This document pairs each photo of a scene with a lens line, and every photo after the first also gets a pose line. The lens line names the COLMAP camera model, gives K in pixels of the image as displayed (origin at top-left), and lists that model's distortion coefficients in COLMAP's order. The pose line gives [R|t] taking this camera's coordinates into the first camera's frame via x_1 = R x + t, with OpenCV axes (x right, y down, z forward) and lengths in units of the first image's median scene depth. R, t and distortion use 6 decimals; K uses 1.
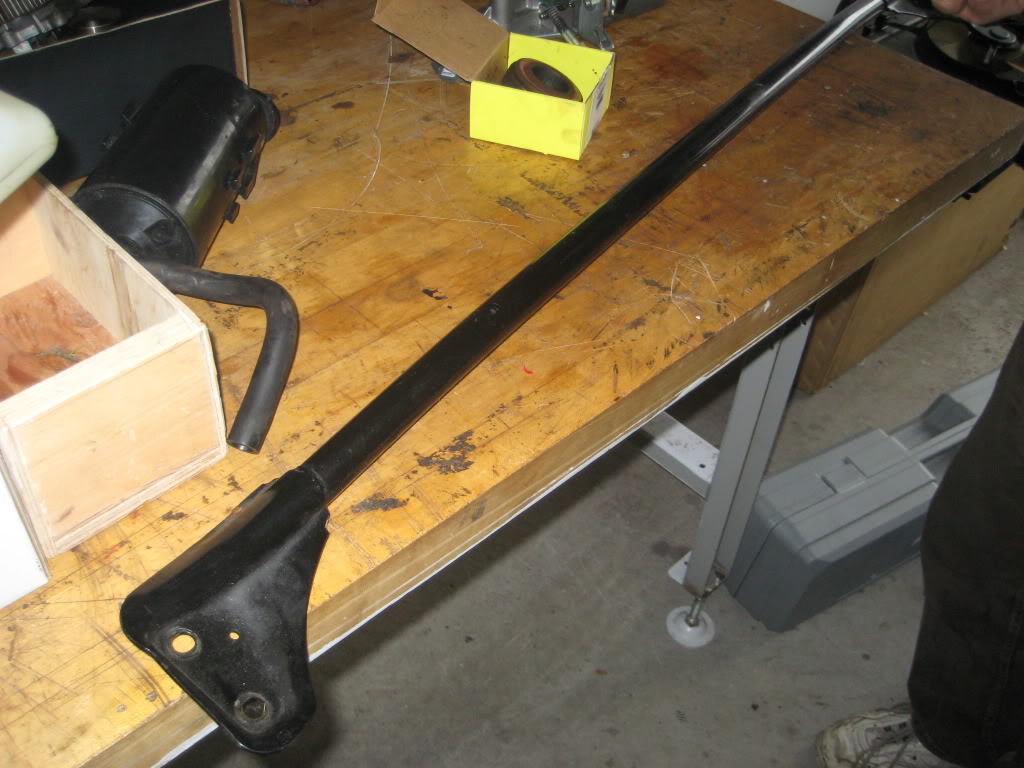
lens RADIAL K [[1056.9, 0, 512.0], [0, 1056.9, 384.8], [0, 0, 1]] dist [-0.104993, 0.000000]
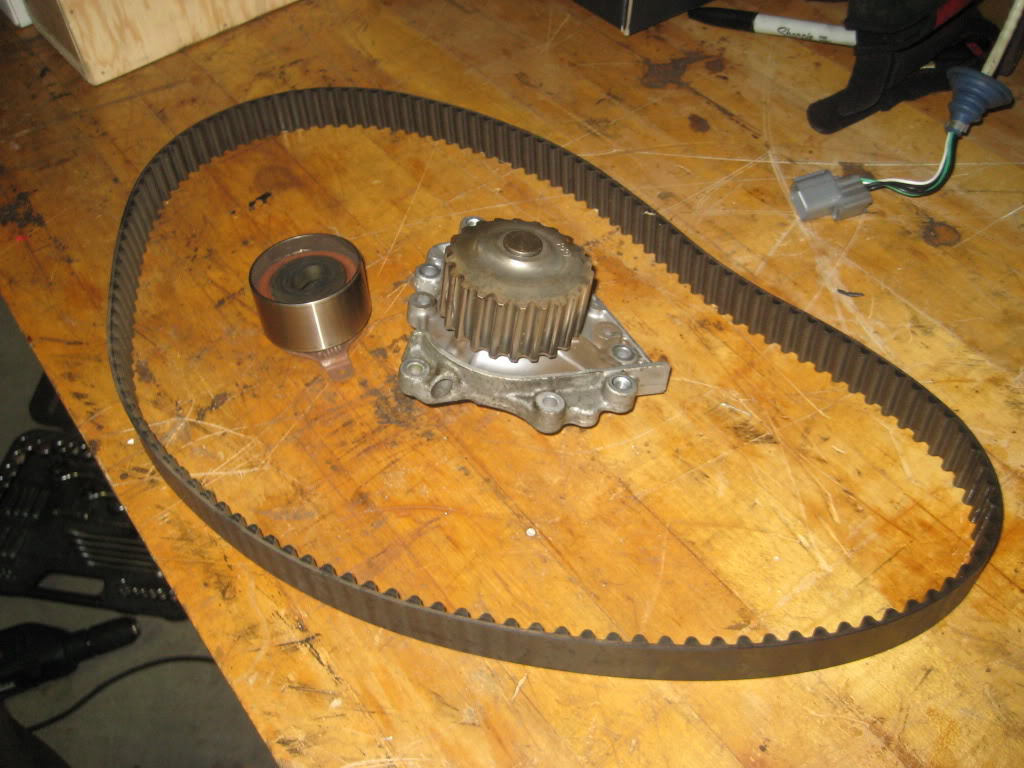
lens RADIAL K [[1056.9, 0, 516.0], [0, 1056.9, 386.1], [0, 0, 1]] dist [-0.104993, 0.000000]
pose [[-0.129619, 0.716223, -0.685729, 0.597021], [-0.654354, 0.457810, 0.601857, -0.671613], [0.744997, 0.526721, 0.409322, 0.890769]]
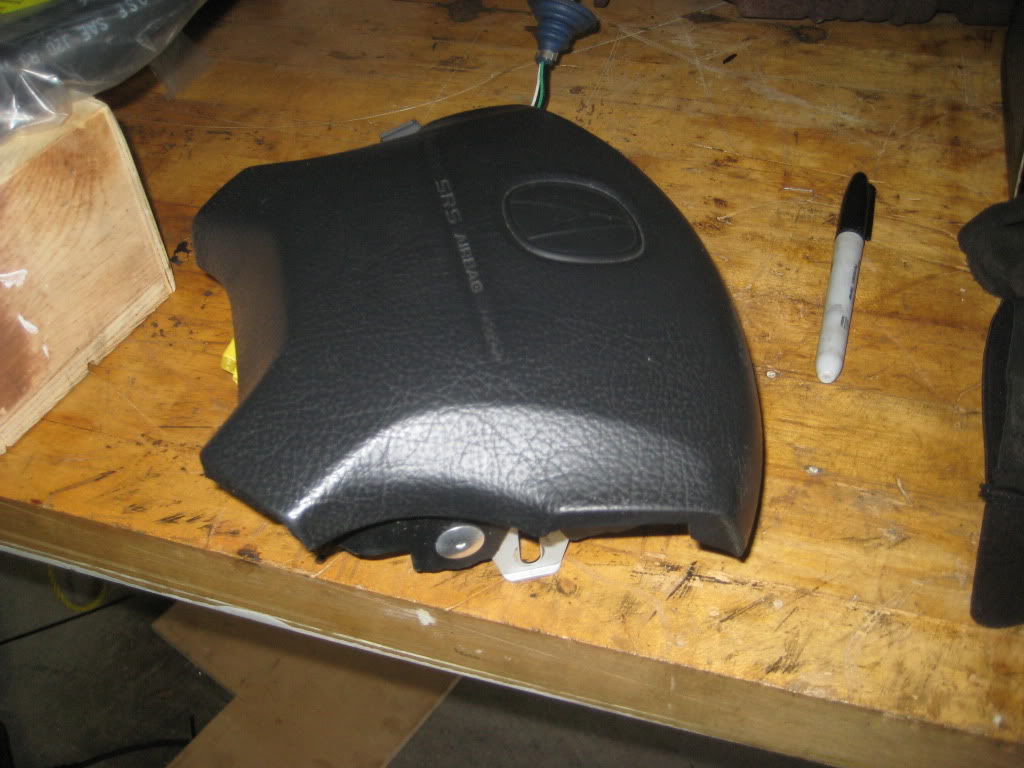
lens RADIAL K [[1056.9, 0, 508.8], [0, 1056.9, 384.9], [0, 0, 1]] dist [-0.104993, 0.000000]
pose [[0.482502, 0.571264, -0.663964, 0.549000], [-0.546816, 0.788634, 0.281158, -0.334192], [0.684240, 0.227407, 0.692894, 0.690757]]
